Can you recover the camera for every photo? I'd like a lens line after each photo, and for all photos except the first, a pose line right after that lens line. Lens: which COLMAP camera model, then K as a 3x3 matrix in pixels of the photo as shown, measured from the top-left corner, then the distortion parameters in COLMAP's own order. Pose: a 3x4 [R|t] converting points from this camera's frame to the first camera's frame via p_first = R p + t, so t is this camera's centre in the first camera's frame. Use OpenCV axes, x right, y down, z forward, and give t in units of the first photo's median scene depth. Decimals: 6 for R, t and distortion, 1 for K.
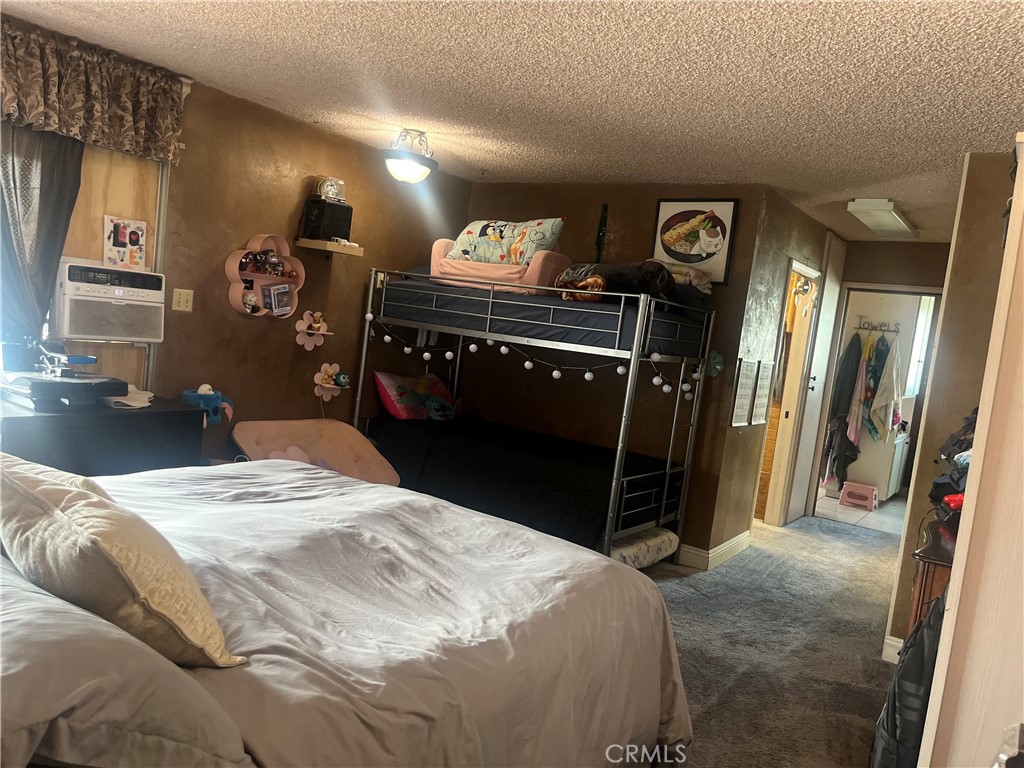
lens RADIAL K [[771.0, 0, 512.1], [0, 771.0, 384.8], [0, 0, 1]] dist [0.007014, 0.000062]
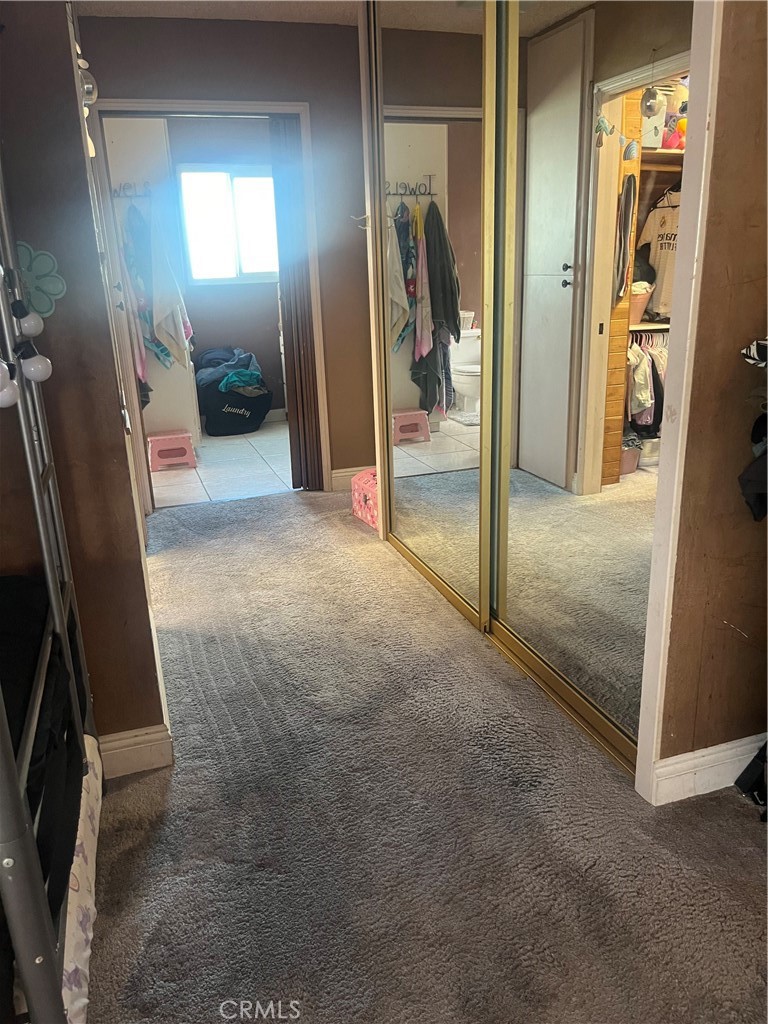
lens RADIAL K [[771.0, 0, 384.5], [0, 771.0, 510.9], [0, 0, 1]] dist [0.007014, 0.000062]
pose [[0.580535, -0.378957, 0.720674, 0.036014], [0.165369, 0.921521, 0.351358, -0.021141], [-0.797266, -0.084799, 0.597643, 0.428623]]
